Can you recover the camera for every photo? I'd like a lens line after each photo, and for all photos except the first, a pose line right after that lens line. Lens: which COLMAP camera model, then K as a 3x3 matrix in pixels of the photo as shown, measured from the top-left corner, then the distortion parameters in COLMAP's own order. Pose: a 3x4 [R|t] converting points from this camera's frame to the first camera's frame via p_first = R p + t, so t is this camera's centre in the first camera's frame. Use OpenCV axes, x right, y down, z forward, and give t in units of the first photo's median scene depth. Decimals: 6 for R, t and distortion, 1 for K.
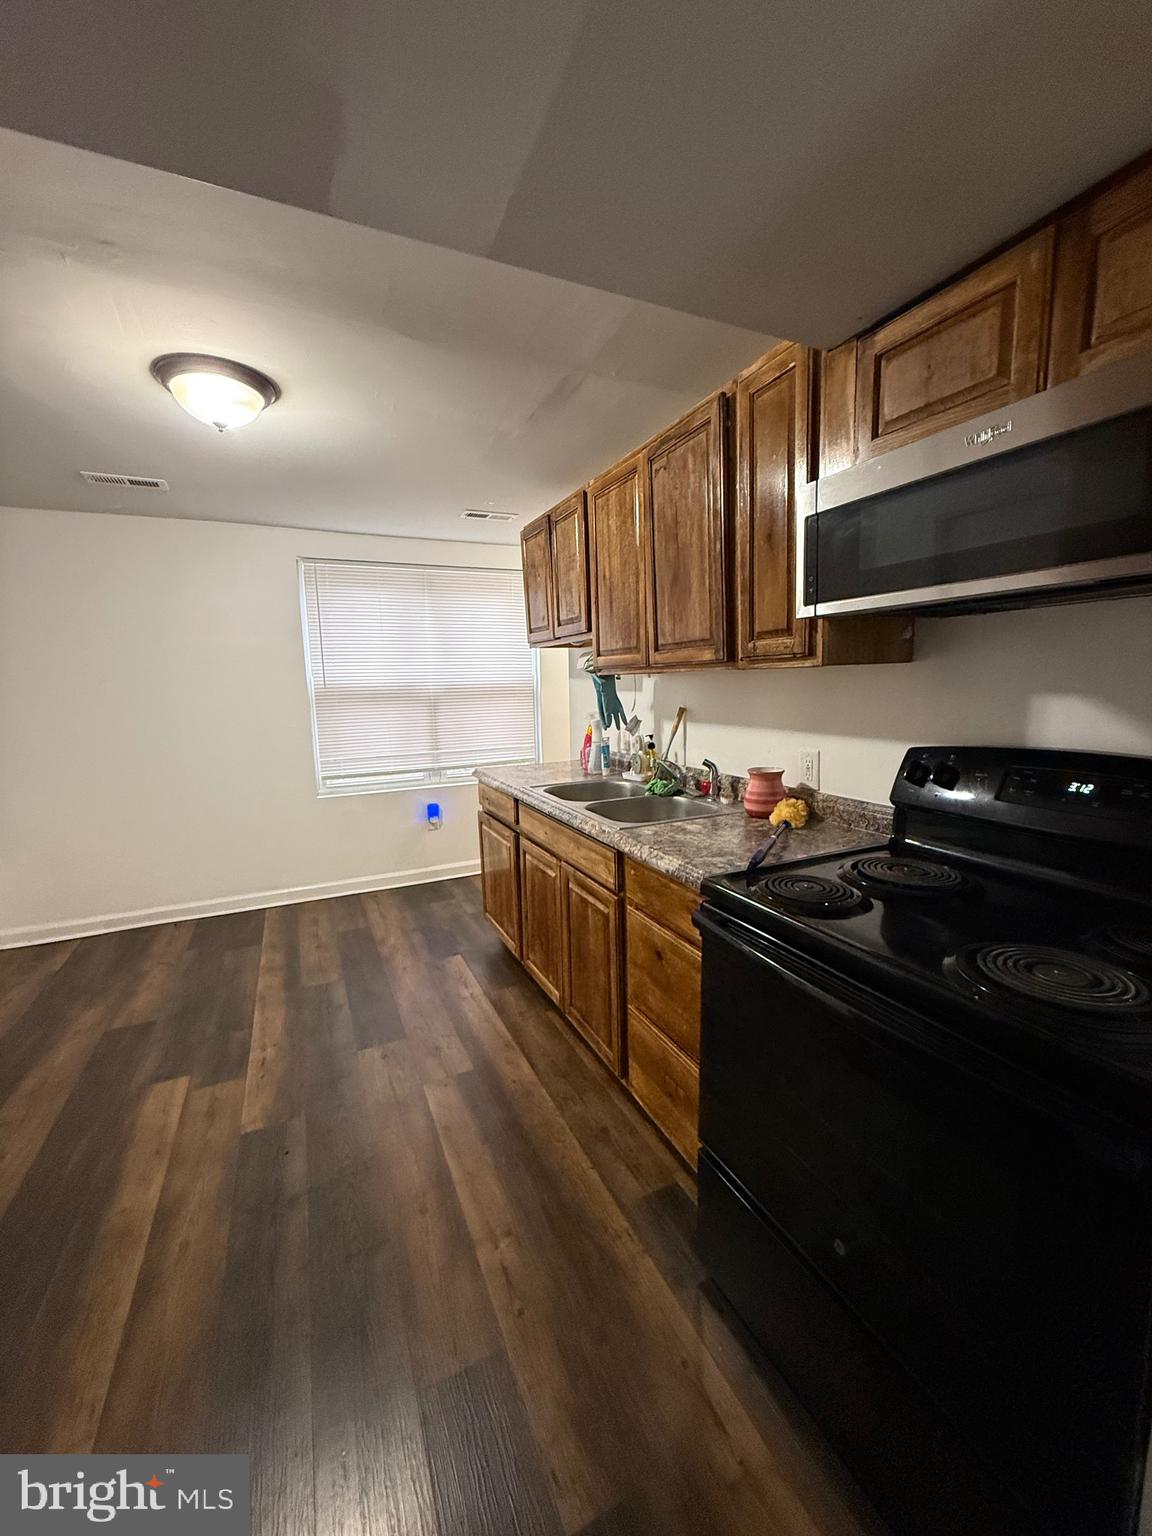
lens RADIAL K [[613.9, 0, 574.3], [0, 613.9, 764.5], [0, 0, 1]] dist [0.001720, -0.000503]
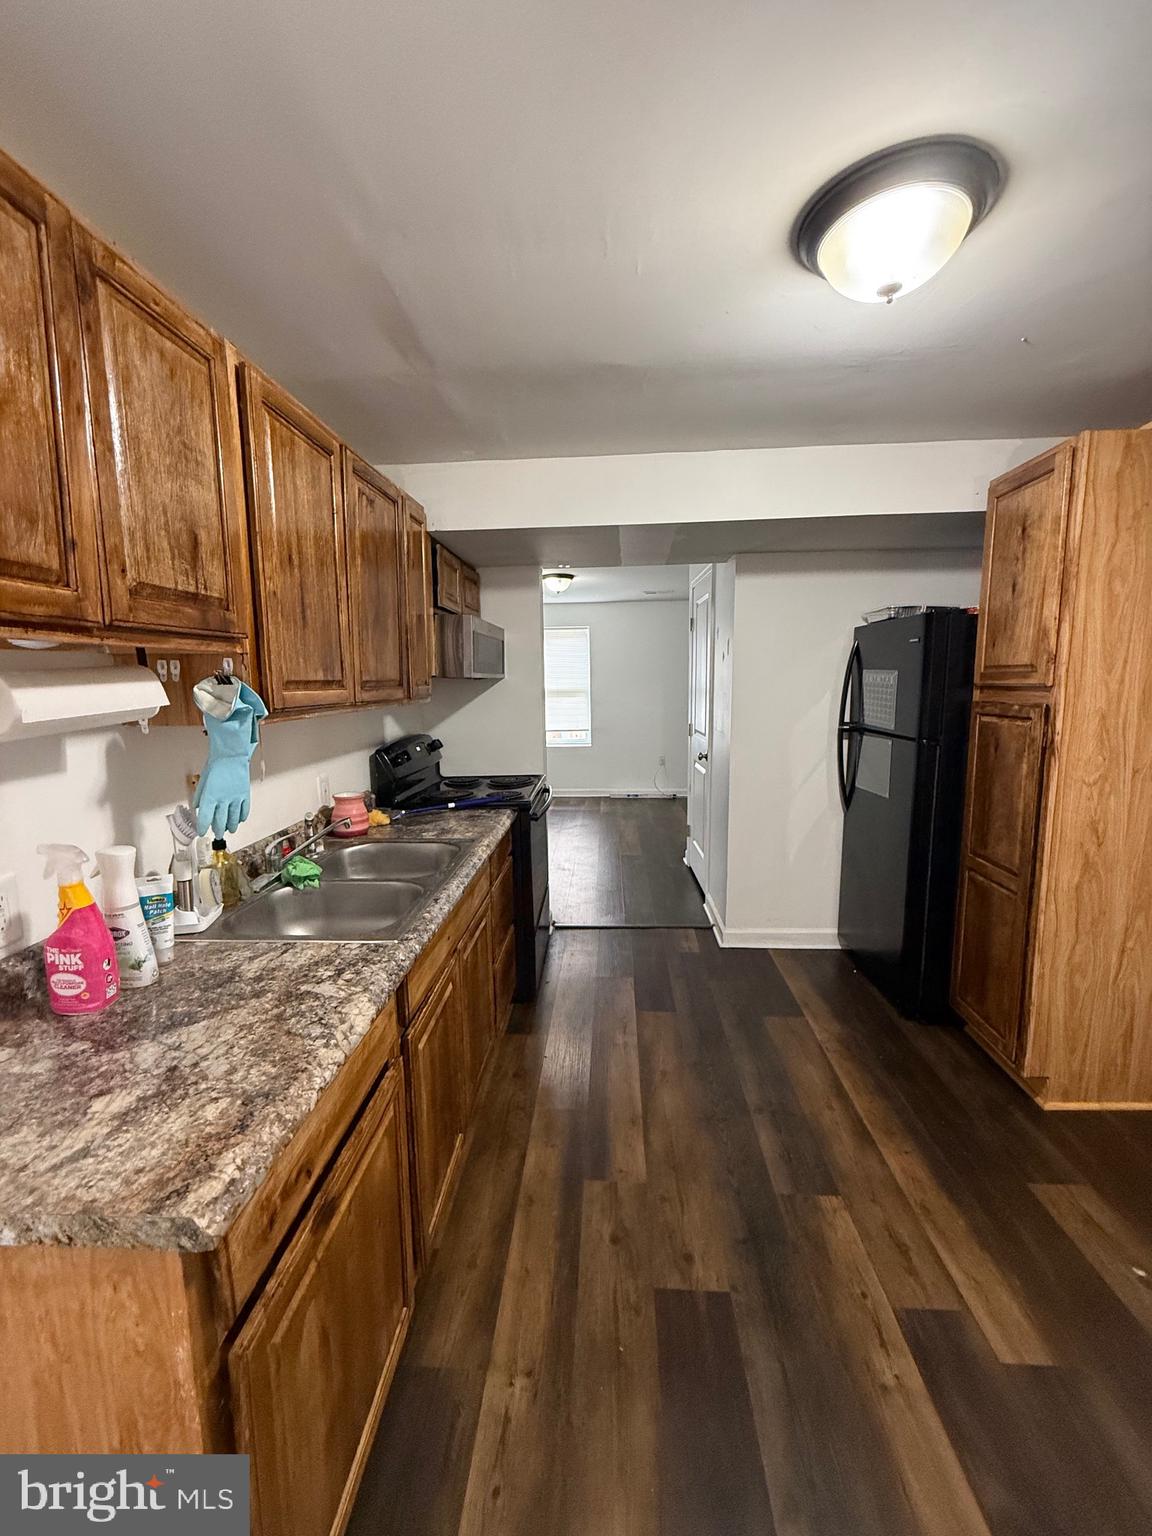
lens RADIAL K [[613.9, 0, 574.3], [0, 613.9, 764.5], [0, 0, 1]] dist [0.001720, -0.000503]
pose [[-0.882244, -0.026431, 0.470050, -0.571881], [0.101818, 0.964082, 0.245314, -0.273297], [-0.459651, 0.264286, -0.847864, 1.693144]]
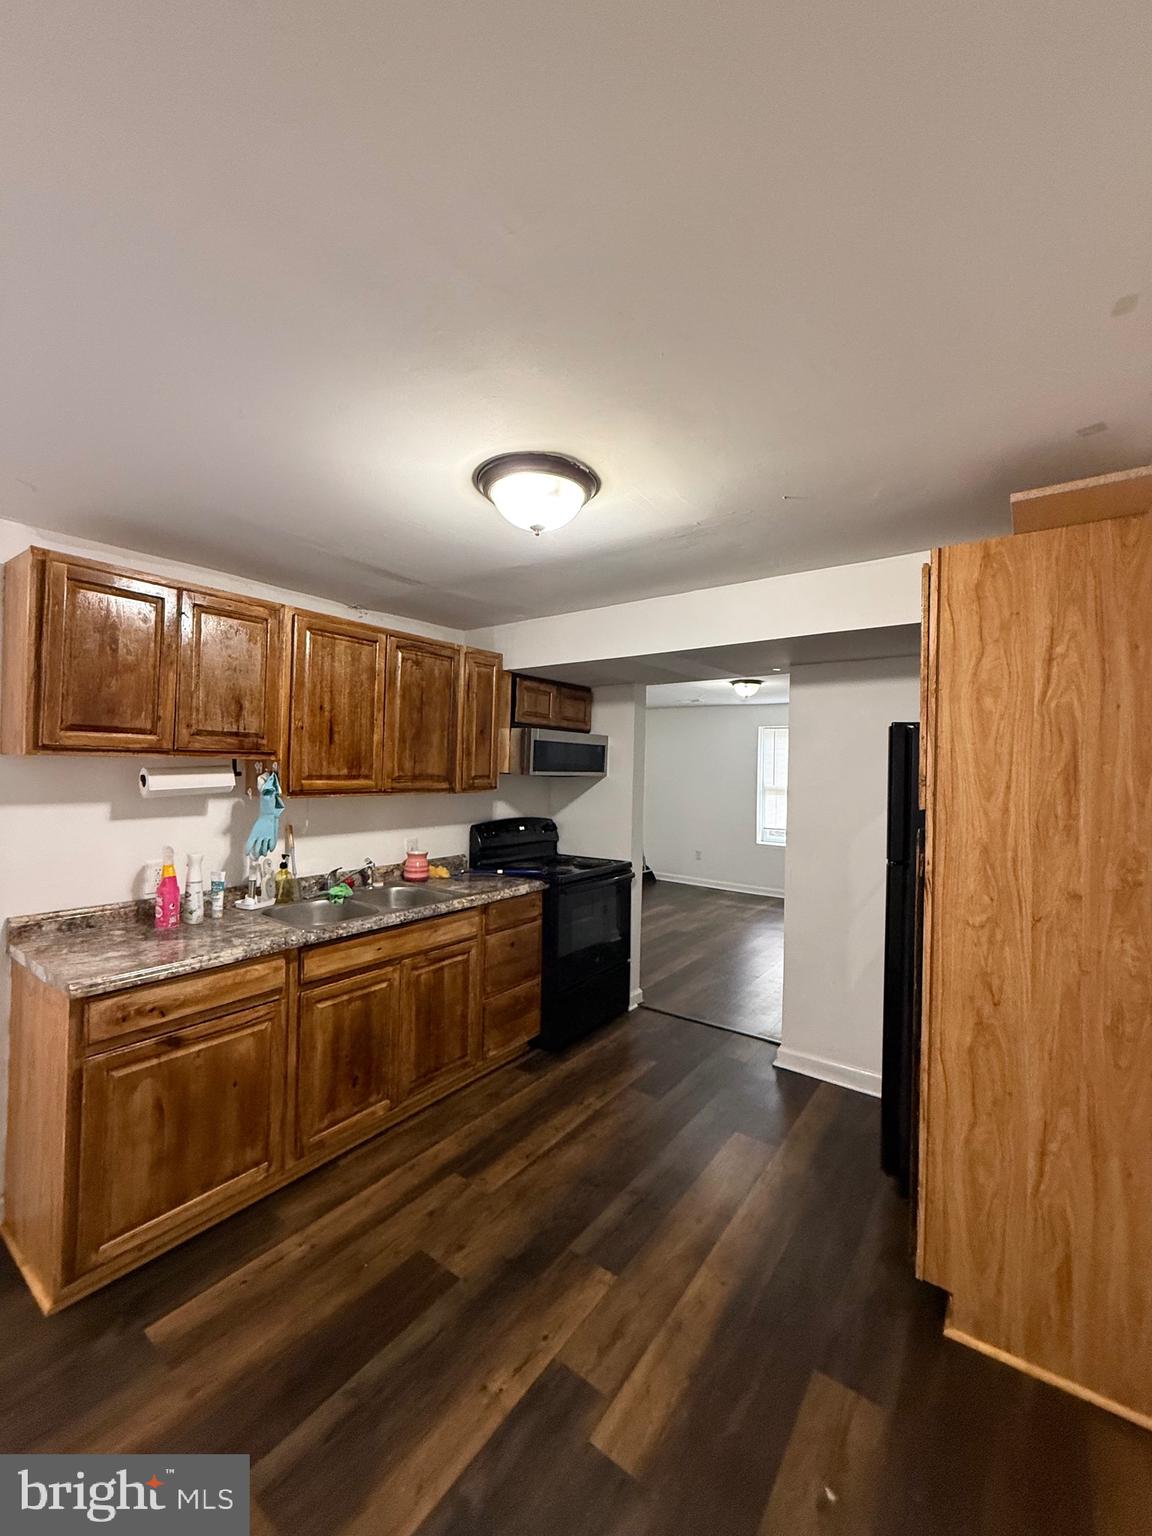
lens RADIAL K [[611.4, 0, 573.3], [0, 611.4, 763.6], [0, 0, 1]] dist [0.001338, -0.000083]
pose [[-0.487111, 0.023367, 0.873027, -1.295824], [0.112289, 0.993021, 0.036074, -0.233696], [-0.866091, 0.115604, -0.486336, 1.356969]]
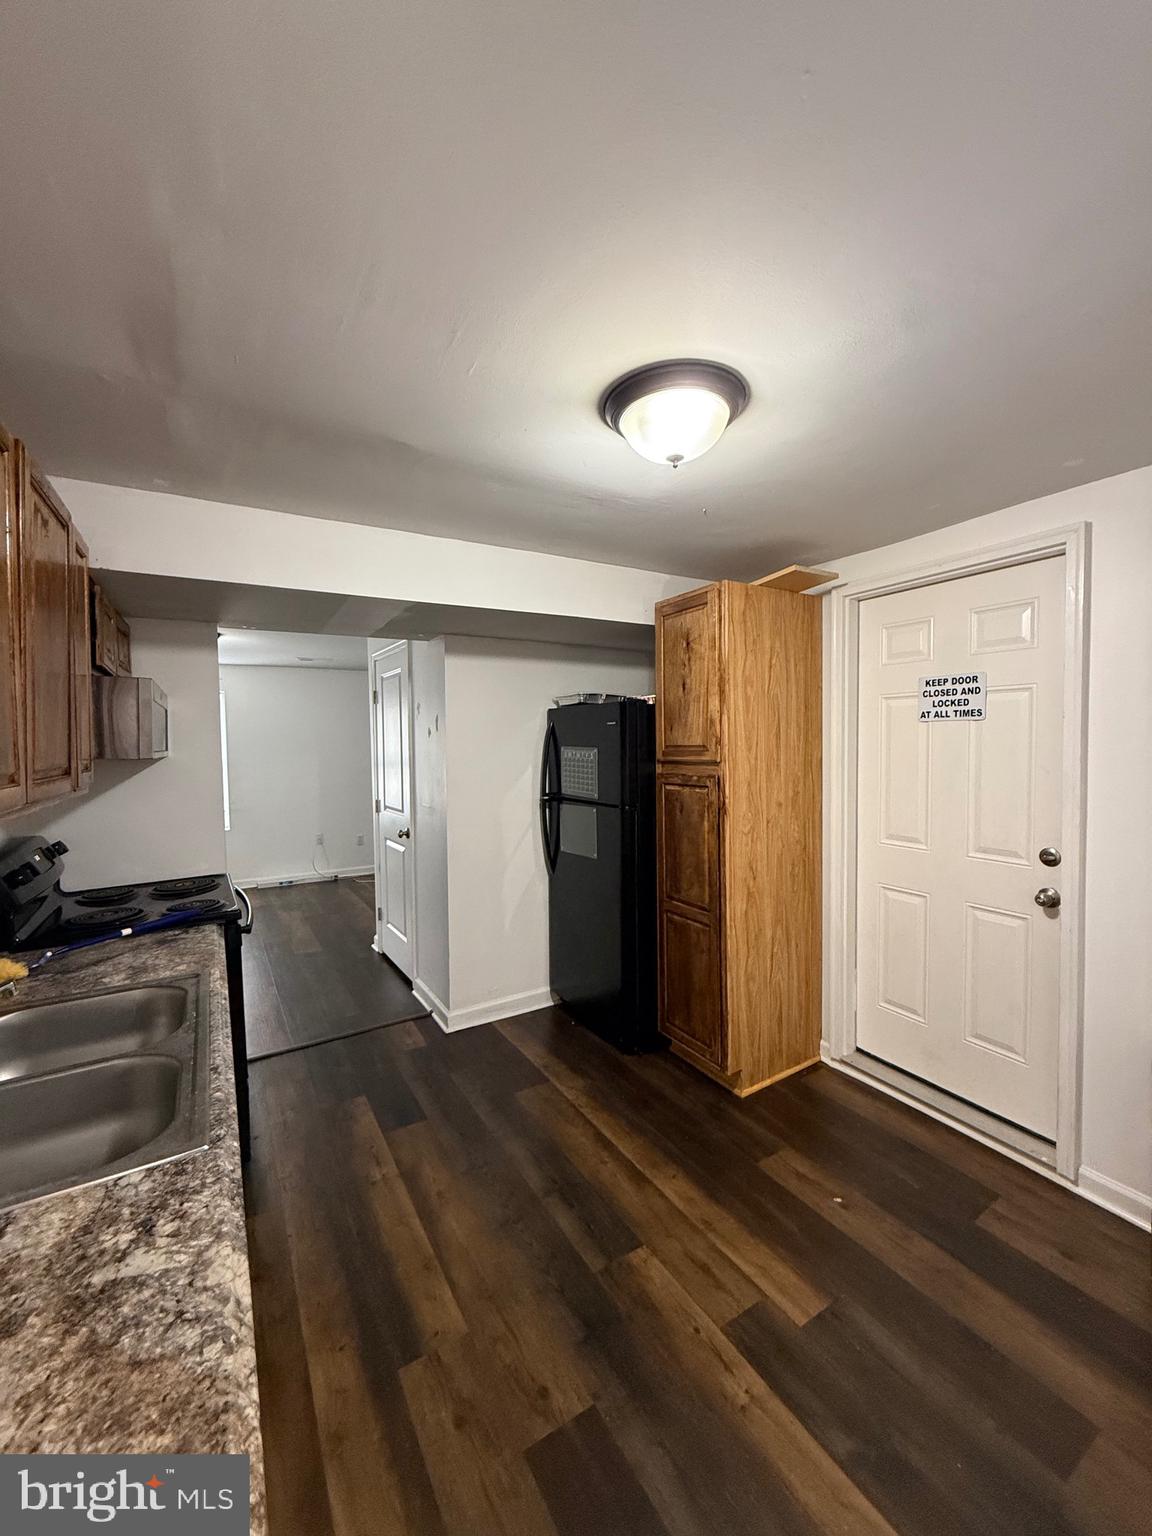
lens RADIAL K [[613.7, 0, 578.8], [0, 613.7, 763.7], [0, 0, 1]] dist [0.001635, -0.000131]
pose [[-0.992424, 0.044183, -0.114642, -0.341079], [0.023557, 0.984218, 0.175385, -0.305260], [0.120582, 0.171355, -0.977802, 1.707889]]
